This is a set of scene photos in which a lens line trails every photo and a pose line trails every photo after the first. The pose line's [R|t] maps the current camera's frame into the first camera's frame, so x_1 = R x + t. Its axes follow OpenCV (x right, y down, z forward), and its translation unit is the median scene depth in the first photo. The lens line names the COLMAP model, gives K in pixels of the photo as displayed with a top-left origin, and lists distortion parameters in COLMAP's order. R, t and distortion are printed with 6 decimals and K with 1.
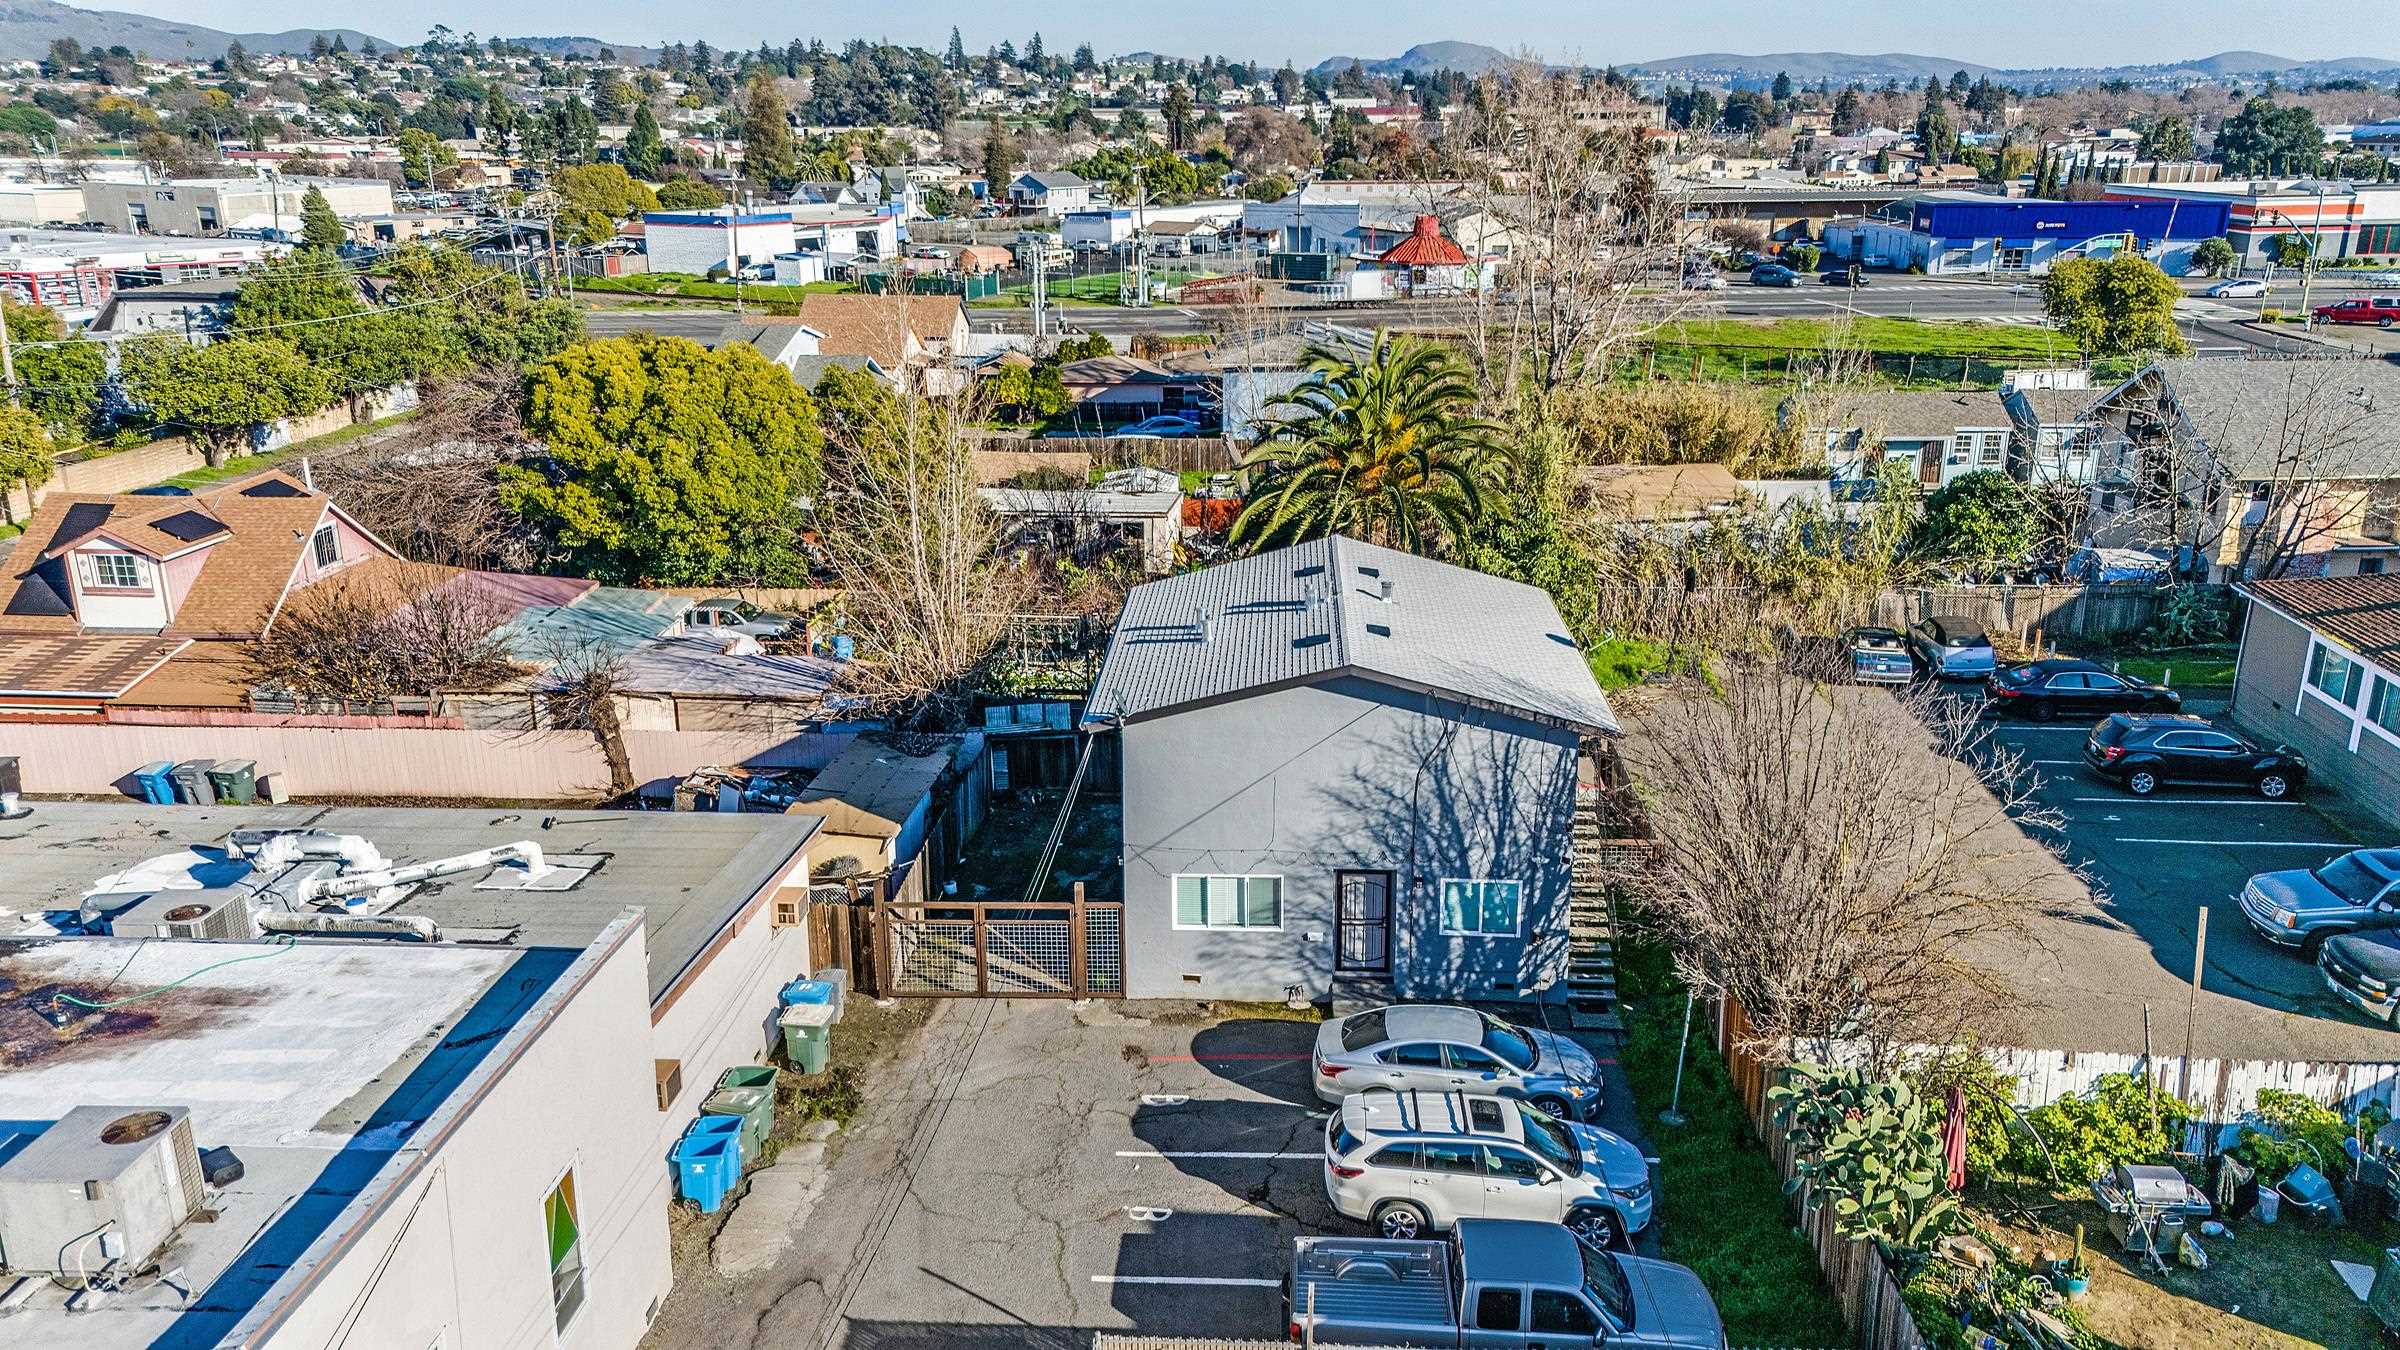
lens RADIAL K [[1761.0, 0, 1208.2], [0, 1761.0, 666.5], [0, 0, 1]] dist [0.111350, -0.055187]
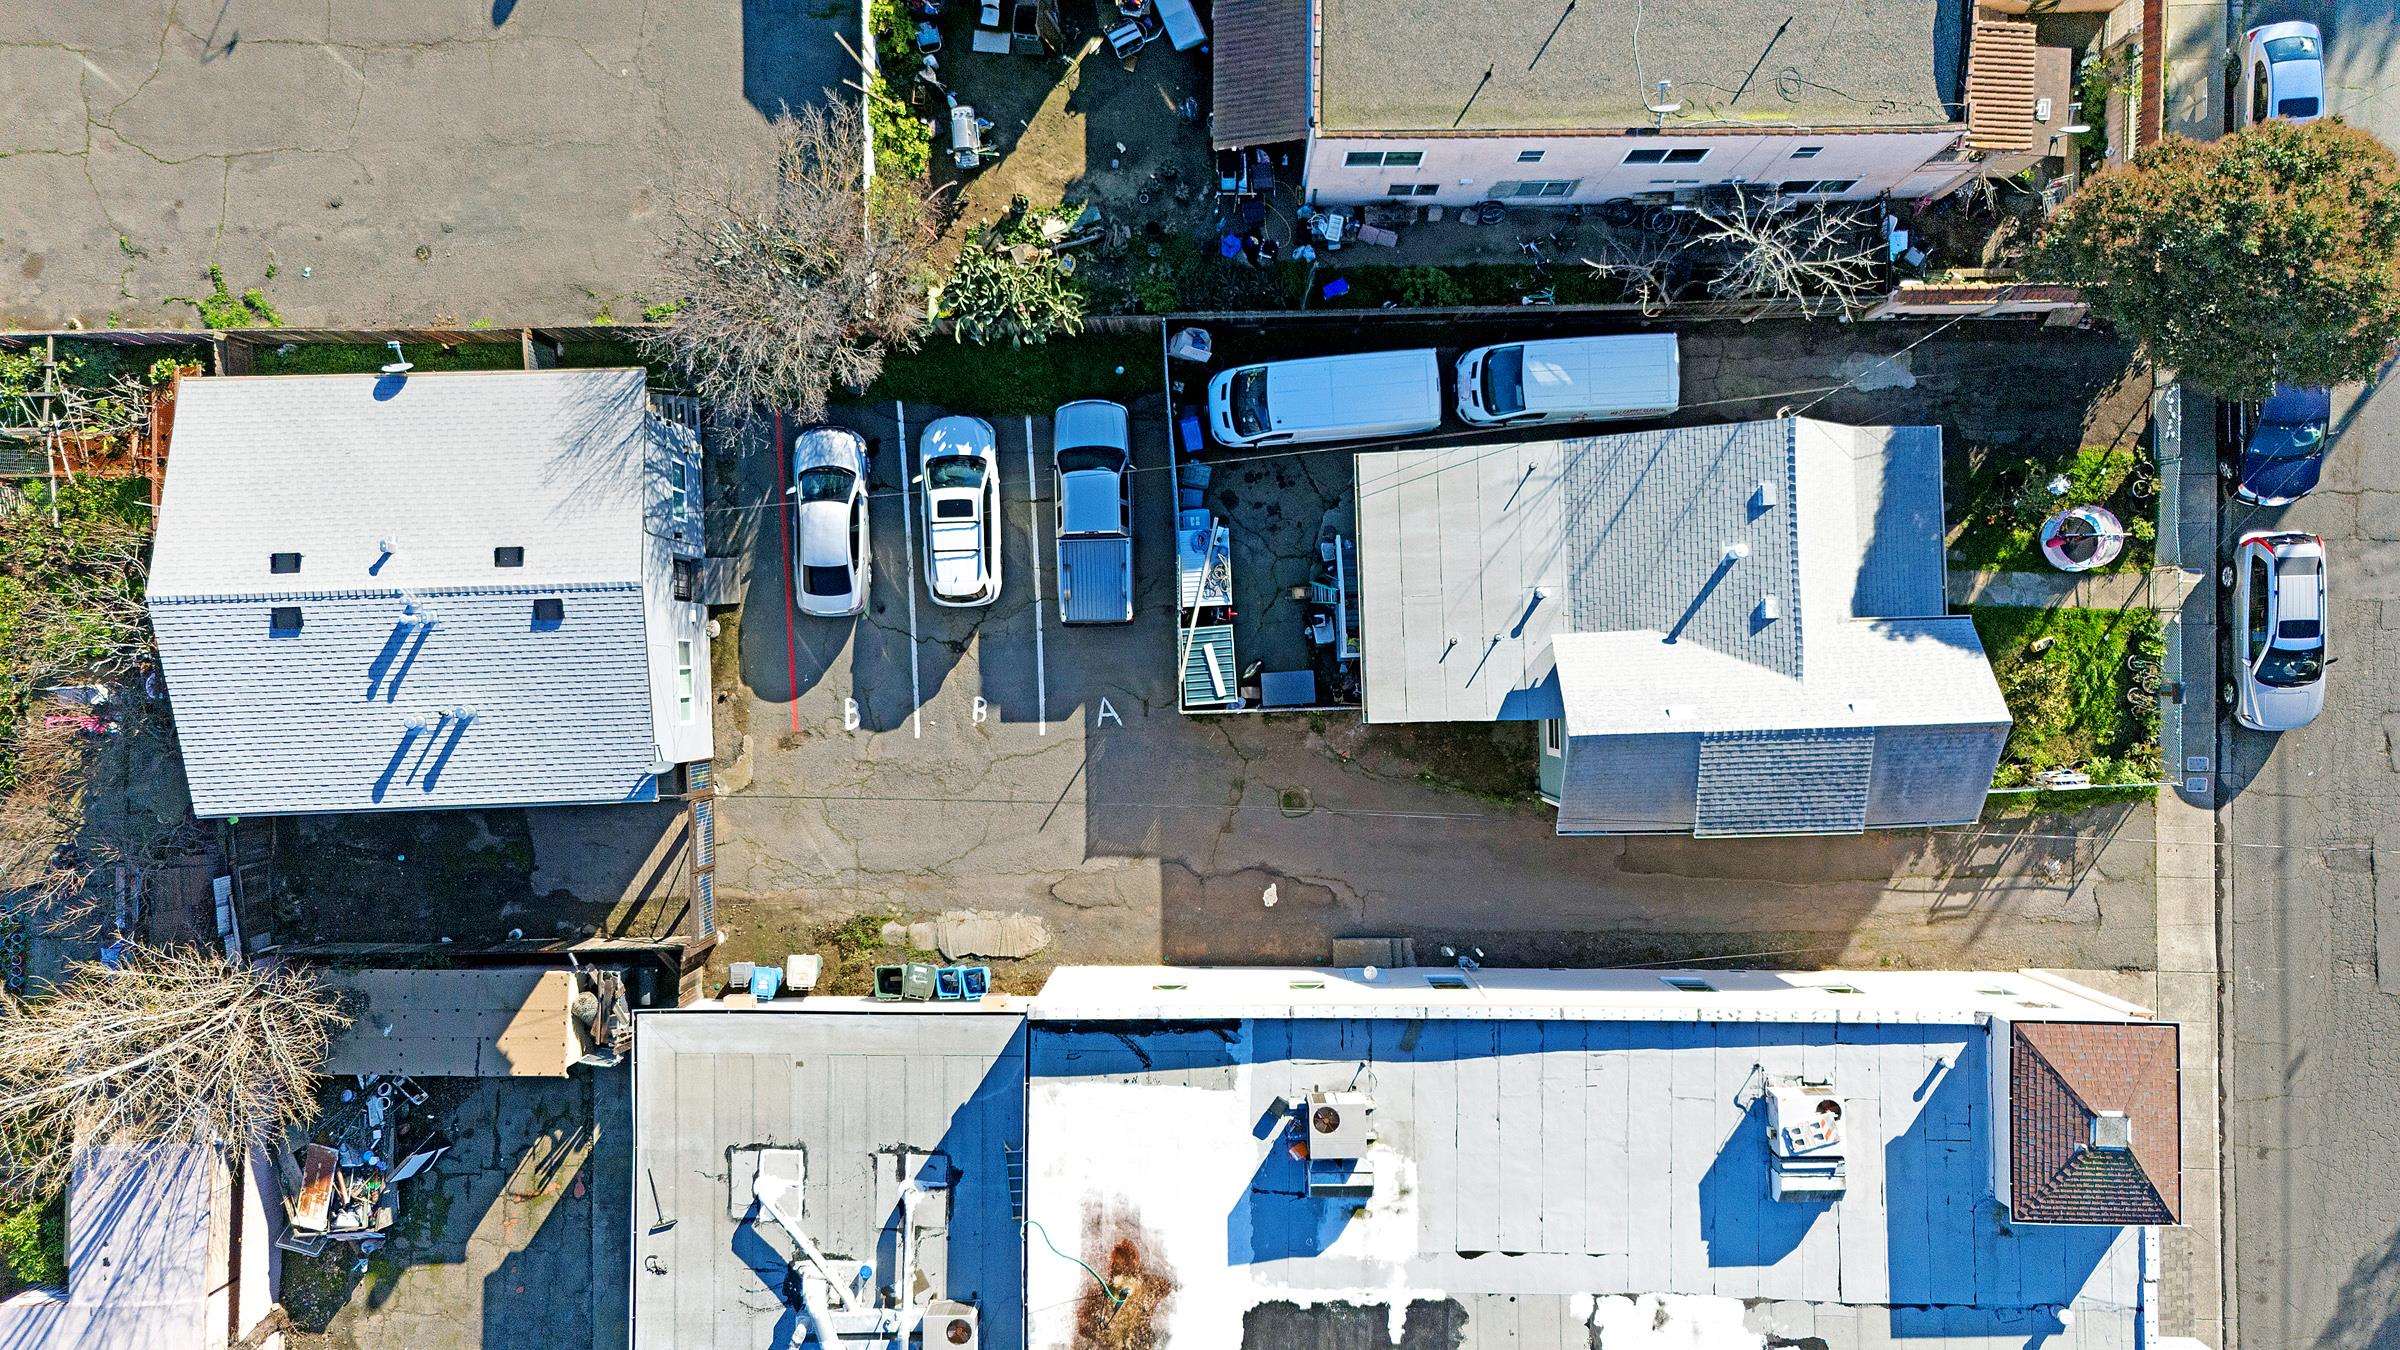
lens RADIAL K [[1761.0, 0, 1222.3], [0, 1761.0, 666.0], [0, 0, 1]] dist [0.111350, -0.055187]
pose [[-0.079011, -0.996846, 0.007447, -0.013642], [0.296805, -0.016392, 0.954798, -0.745404], [-0.951664, 0.077650, 0.297164, 0.170215]]
